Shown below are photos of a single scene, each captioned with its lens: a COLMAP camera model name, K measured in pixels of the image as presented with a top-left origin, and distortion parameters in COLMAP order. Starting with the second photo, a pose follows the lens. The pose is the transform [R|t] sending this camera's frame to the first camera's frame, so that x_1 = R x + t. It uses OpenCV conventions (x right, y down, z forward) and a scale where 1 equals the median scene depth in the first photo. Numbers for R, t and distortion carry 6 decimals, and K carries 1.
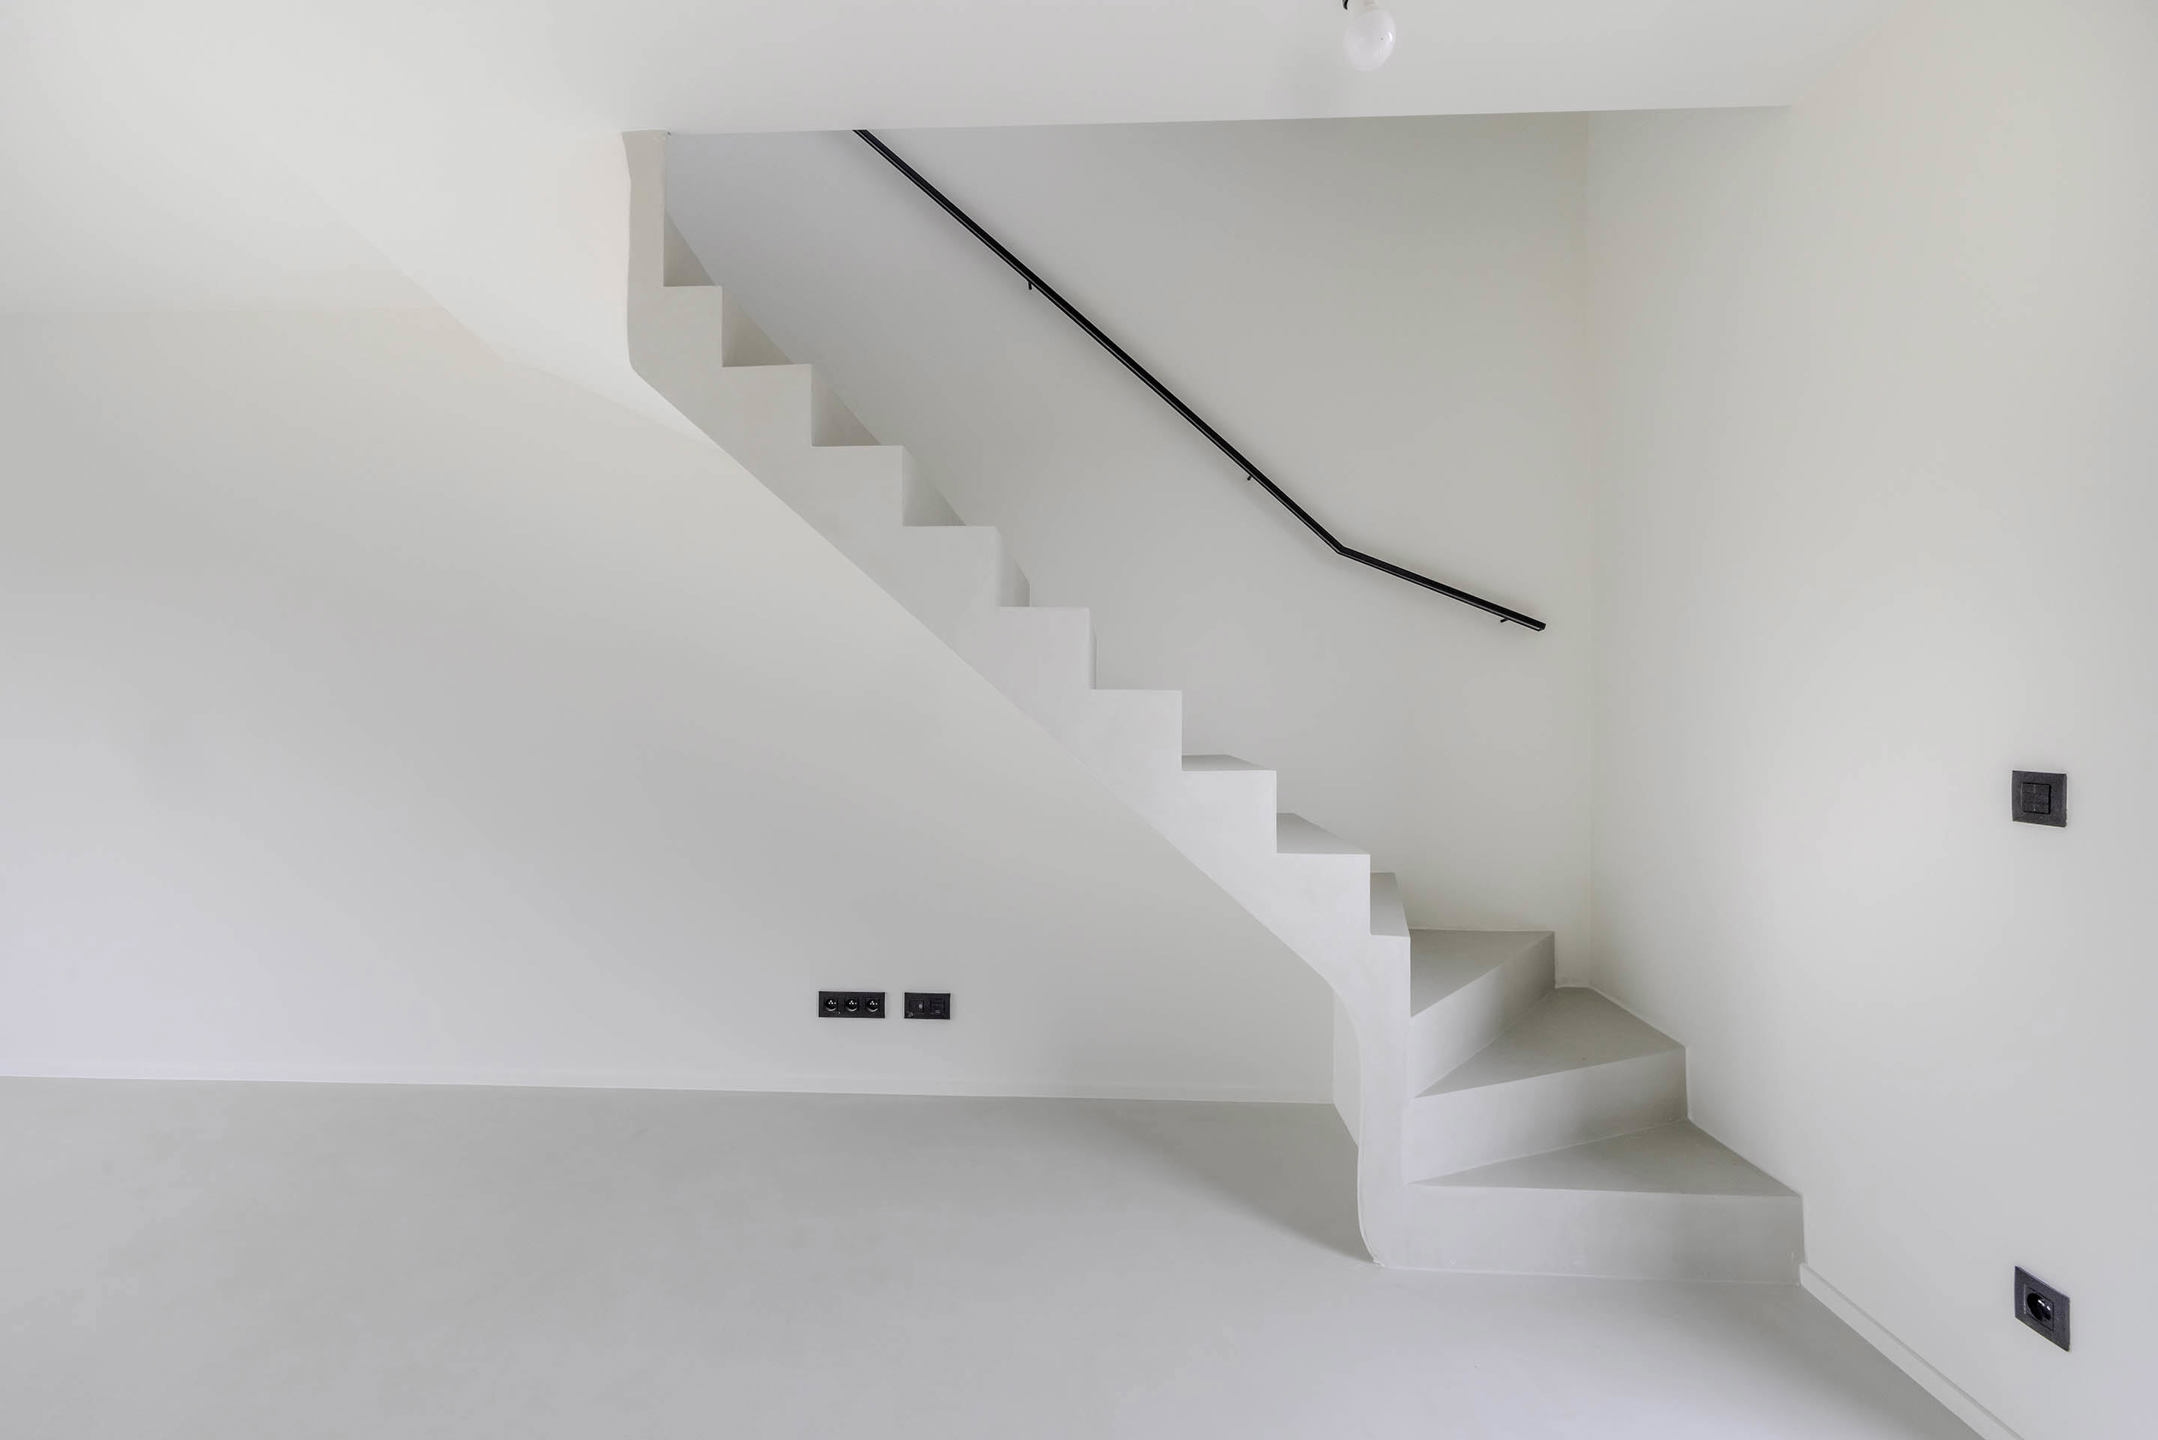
lens RADIAL K [[953.4, 0, 1079.0], [0, 953.4, 720.0], [0, 0, 1]] dist [0.000735, -0.000067]
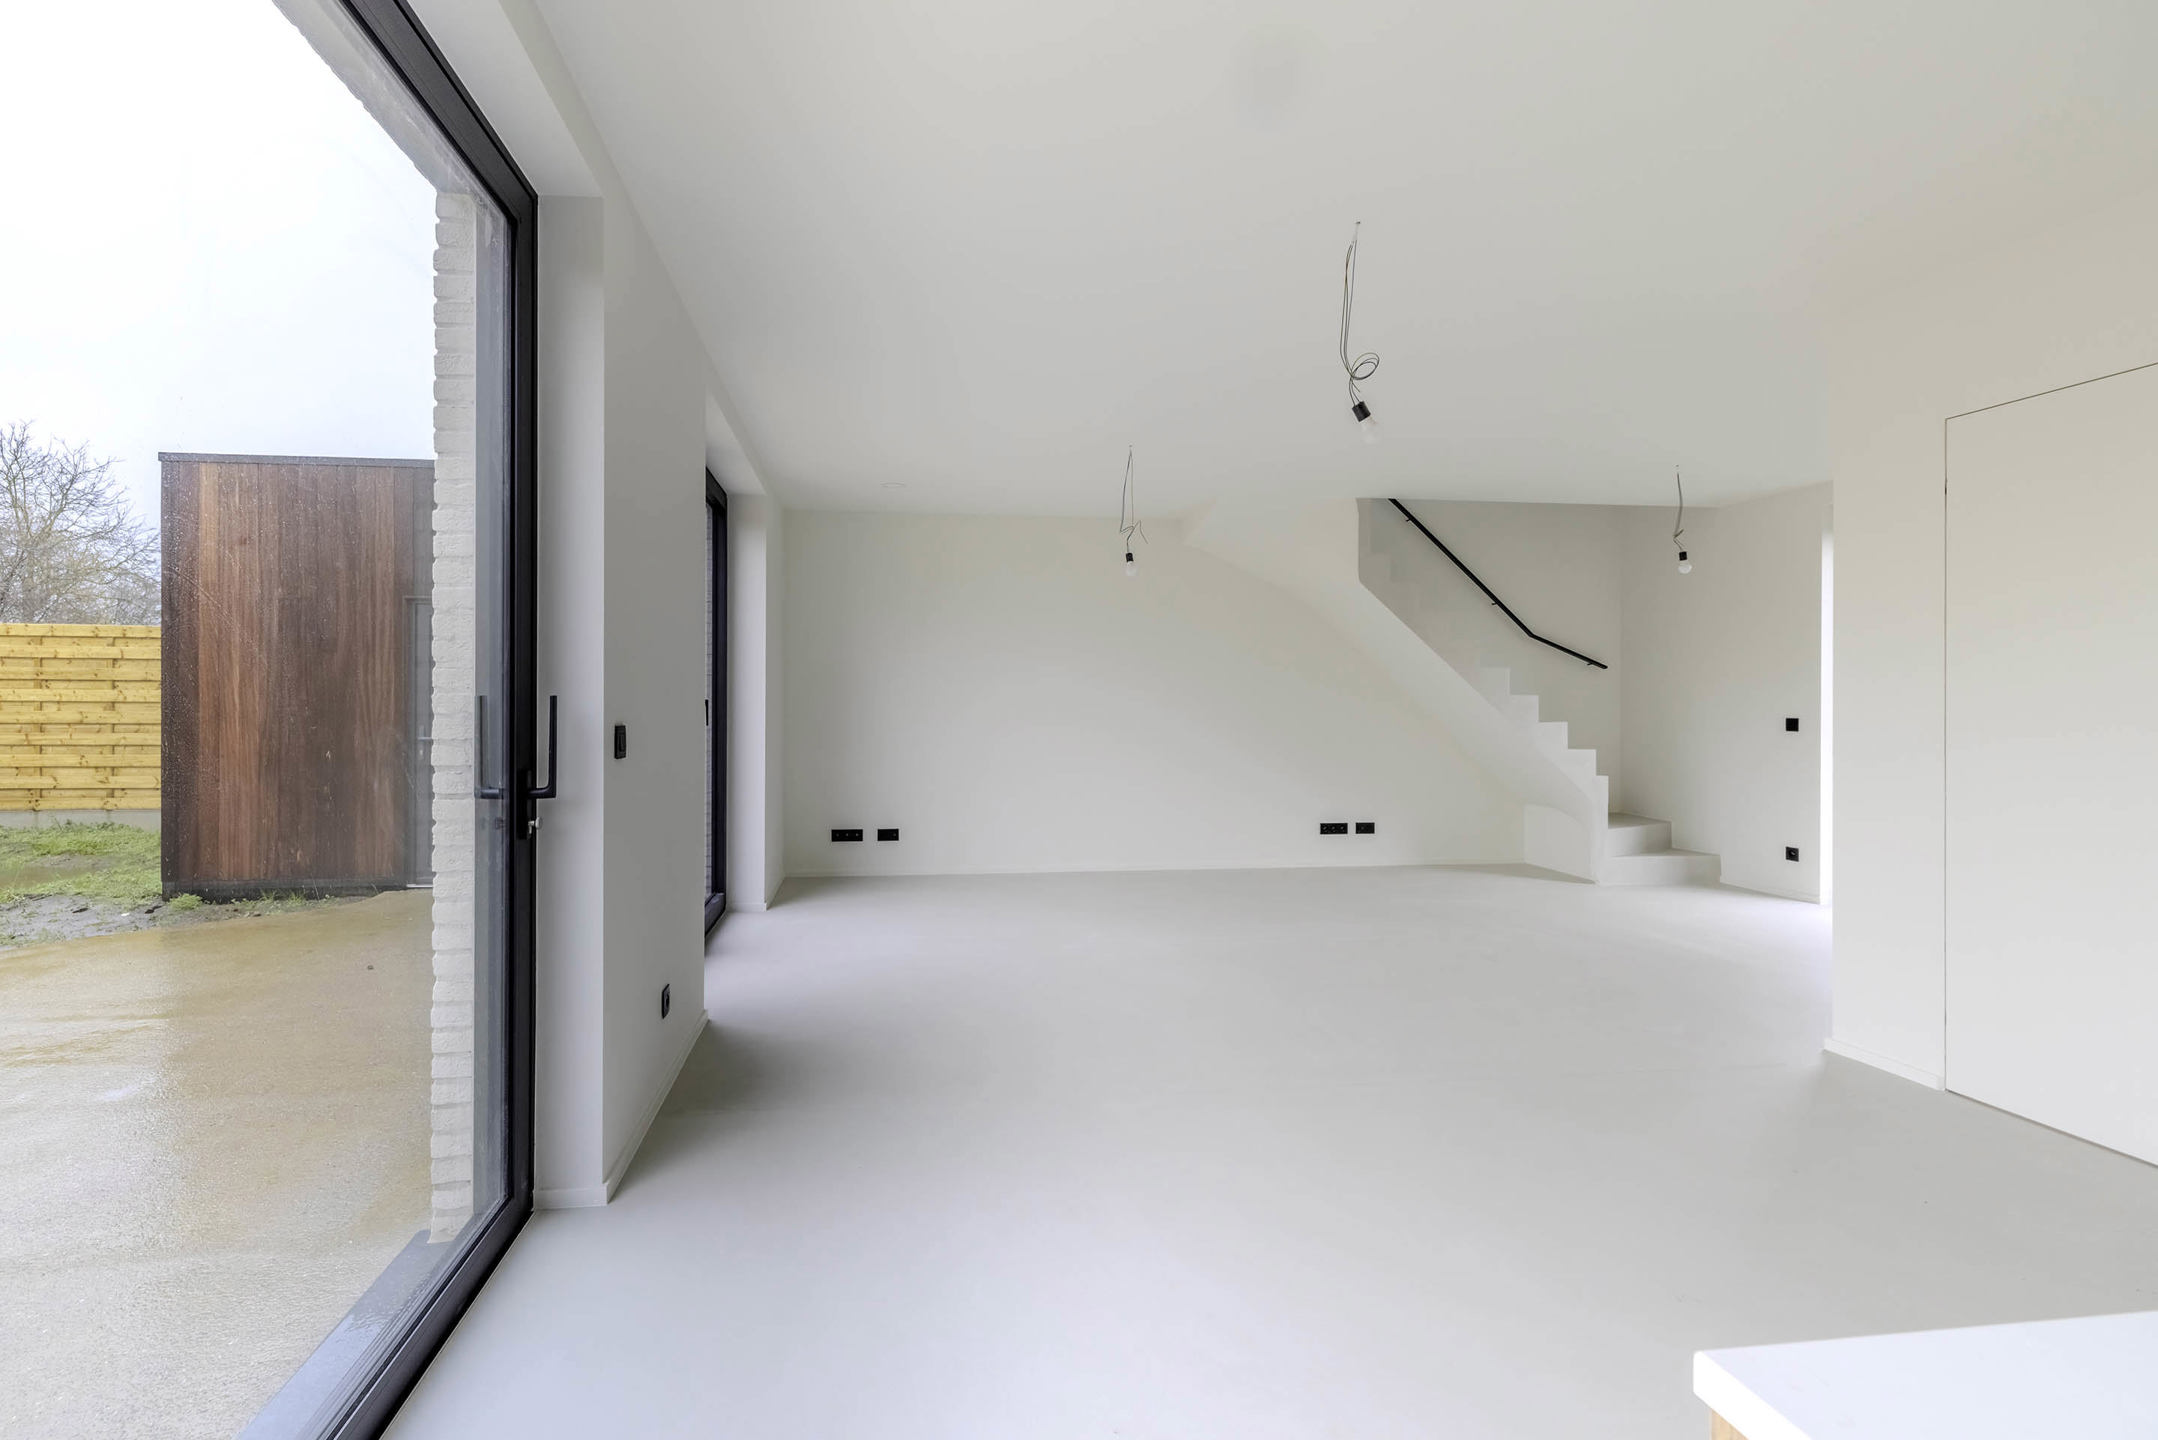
lens RADIAL K [[914.8, 0, 1071.5], [0, 914.8, 709.0], [0, 0, 1]] dist [-0.000874, -0.000056]
pose [[0.985181, -0.001026, 0.171515, -1.289112], [-0.000069, 0.999980, 0.006381, -0.004344], [-0.171518, -0.006298, 0.985161, -1.106540]]
